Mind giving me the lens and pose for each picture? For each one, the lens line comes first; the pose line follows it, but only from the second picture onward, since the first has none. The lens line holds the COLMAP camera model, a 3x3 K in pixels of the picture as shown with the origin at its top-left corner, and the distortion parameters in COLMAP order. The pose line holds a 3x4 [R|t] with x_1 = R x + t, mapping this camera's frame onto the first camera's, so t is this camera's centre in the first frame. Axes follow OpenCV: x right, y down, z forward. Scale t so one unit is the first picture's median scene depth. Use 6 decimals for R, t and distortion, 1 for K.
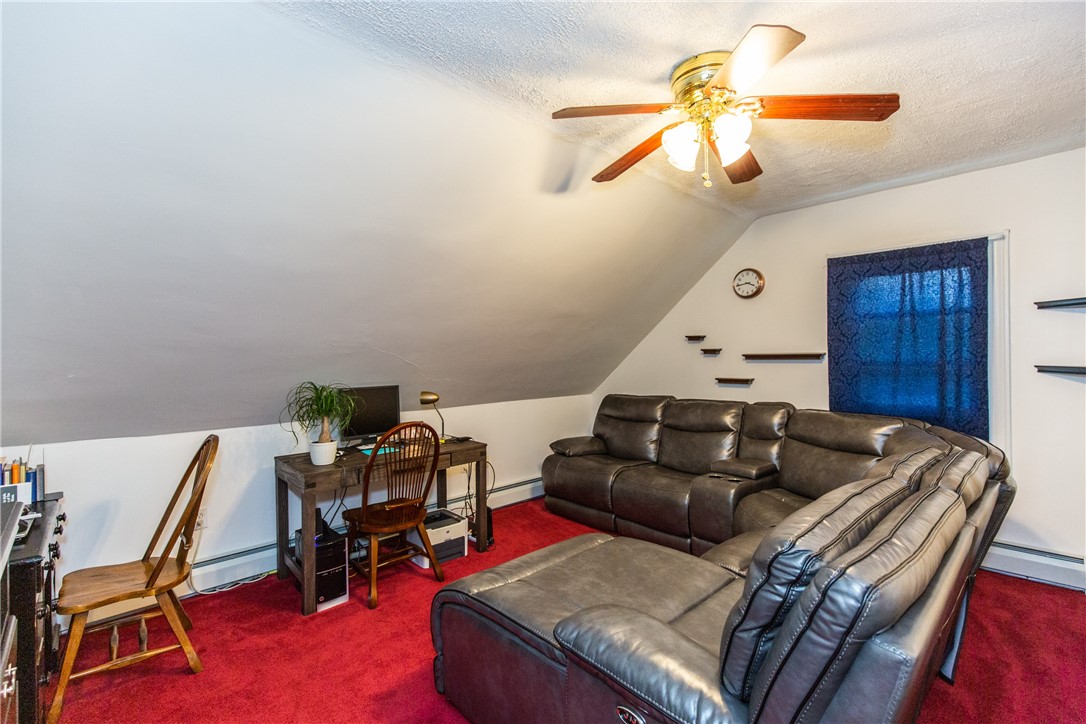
lens RADIAL K [[485.2, 0, 547.4], [0, 485.2, 355.8], [0, 0, 1]] dist [0.001916, -0.000092]
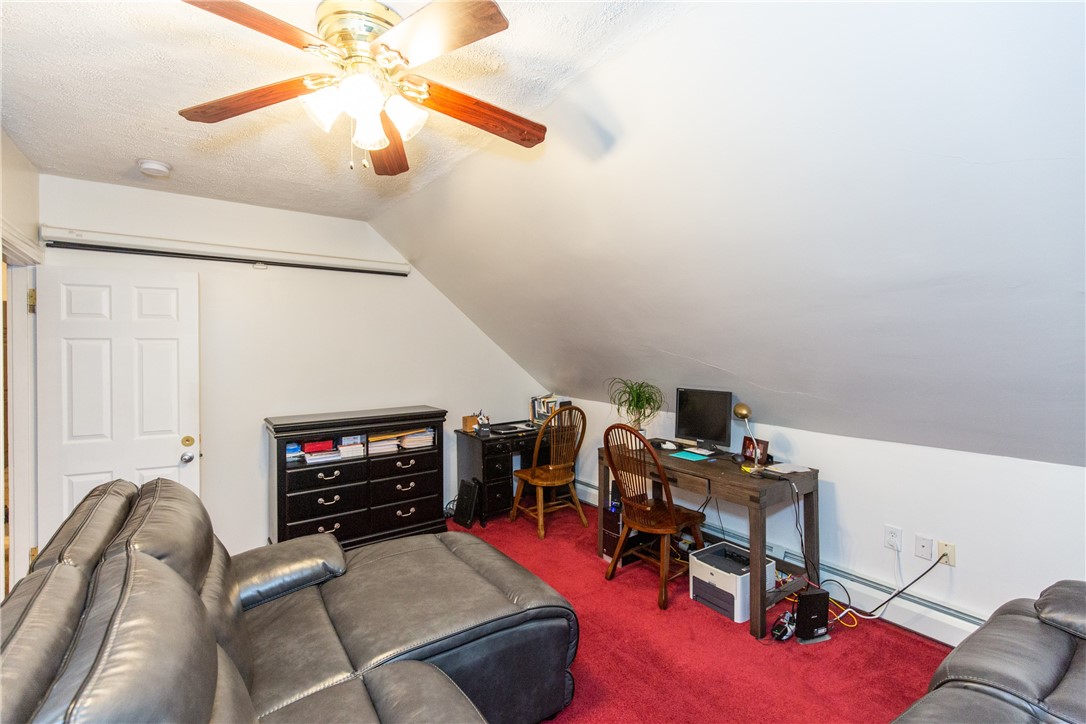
lens RADIAL K [[485.2, 0, 547.4], [0, 485.2, 355.8], [0, 0, 1]] dist [0.001916, -0.000092]
pose [[-0.156029, 0.023488, -0.987473, 0.738058], [0.012318, 0.999686, 0.021832, -0.036058], [0.987676, -0.008758, -0.156269, 0.969795]]
